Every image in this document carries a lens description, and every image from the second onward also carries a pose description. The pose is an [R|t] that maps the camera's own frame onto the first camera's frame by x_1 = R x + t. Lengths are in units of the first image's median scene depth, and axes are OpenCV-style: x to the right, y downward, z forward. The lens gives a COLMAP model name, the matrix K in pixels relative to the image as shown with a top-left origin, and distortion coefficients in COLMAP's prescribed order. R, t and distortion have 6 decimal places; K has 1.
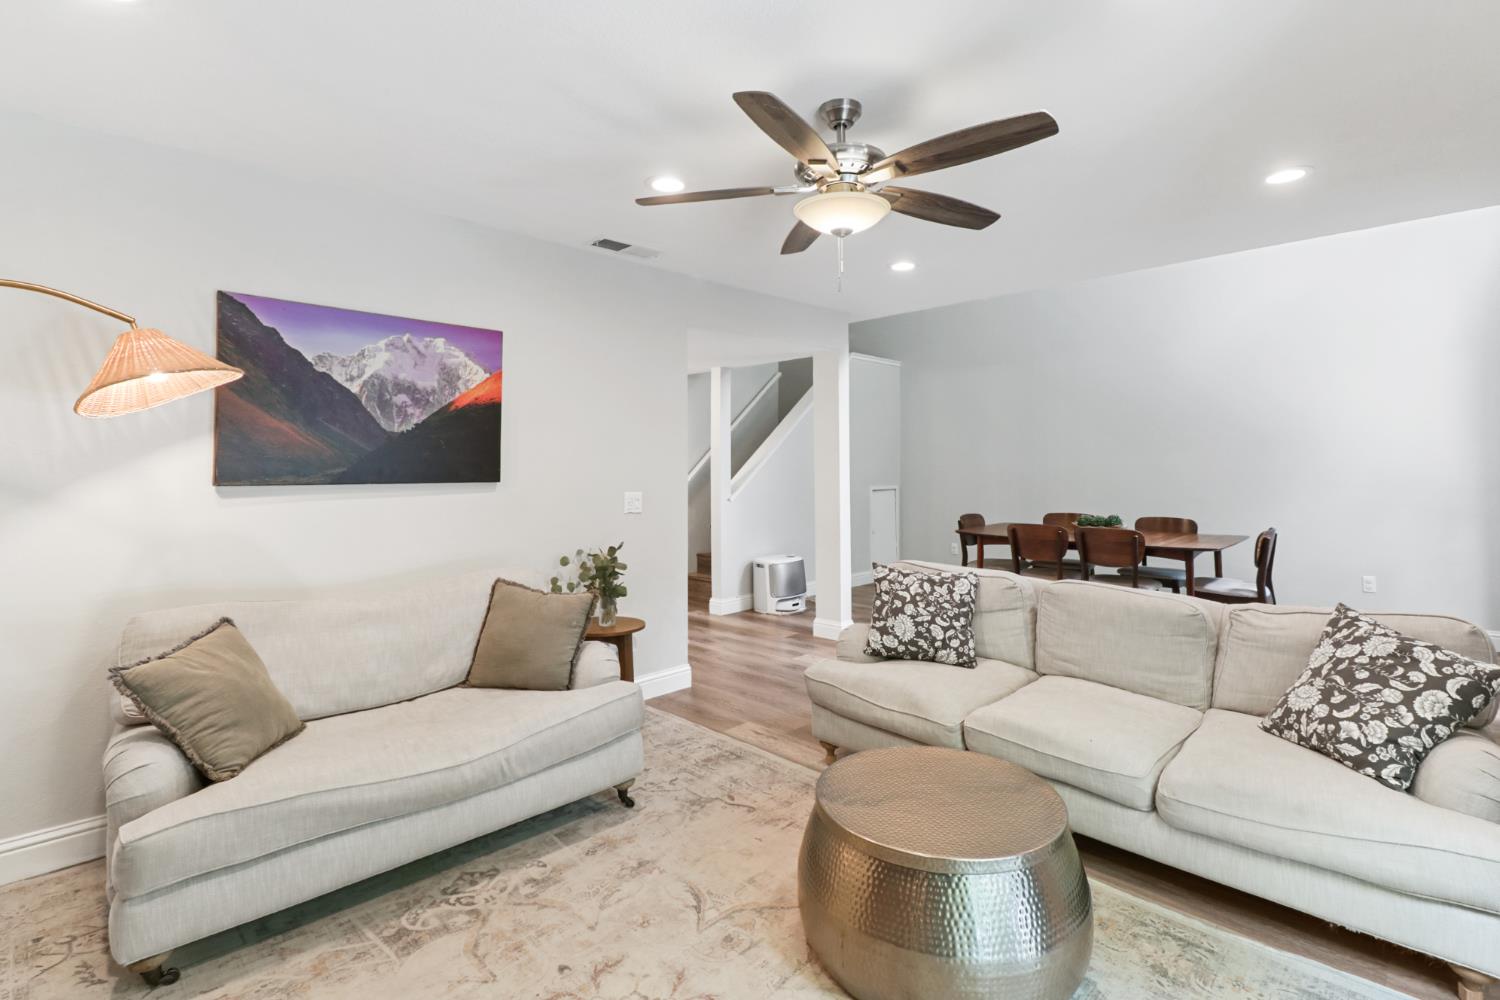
lens RADIAL K [[705.6, 0, 759.1], [0, 705.6, 440.3], [0, 0, 1]] dist [0.022883, -0.015767]
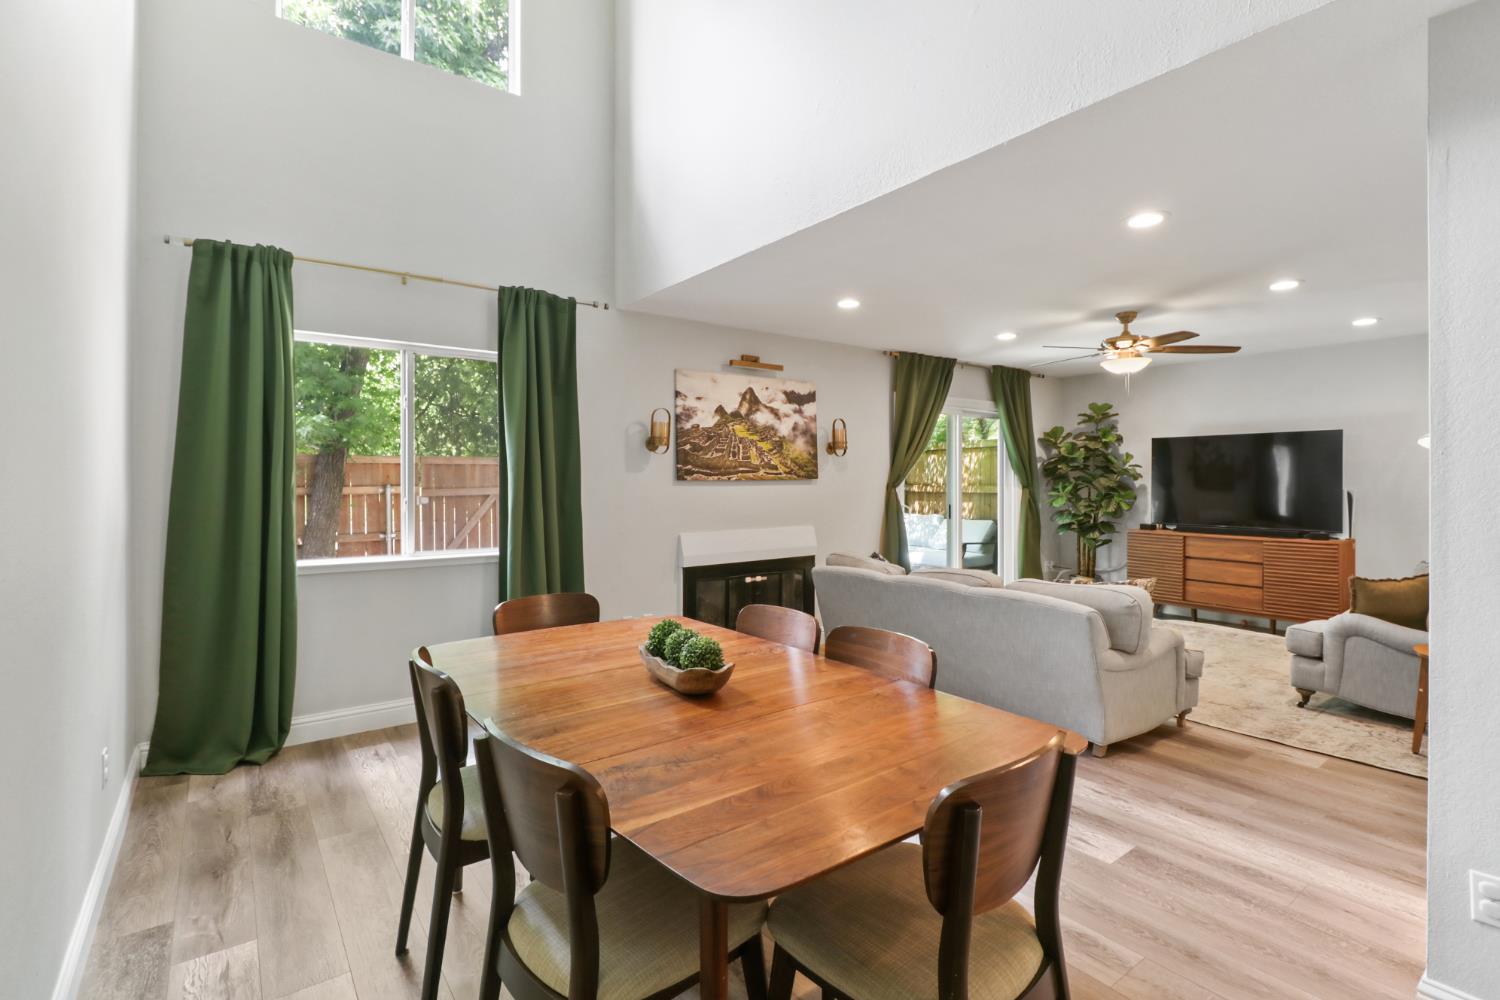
lens RADIAL K [[701.8, 0, 752.9], [0, 701.8, 476.5], [0, 0, 1]] dist [0.024562, -0.015410]
pose [[-0.989430, 0.006431, 0.144871, 0.697338], [0.001401, 0.999394, -0.034792, 0.065084], [-0.145007, -0.034221, -0.988839, 2.473460]]
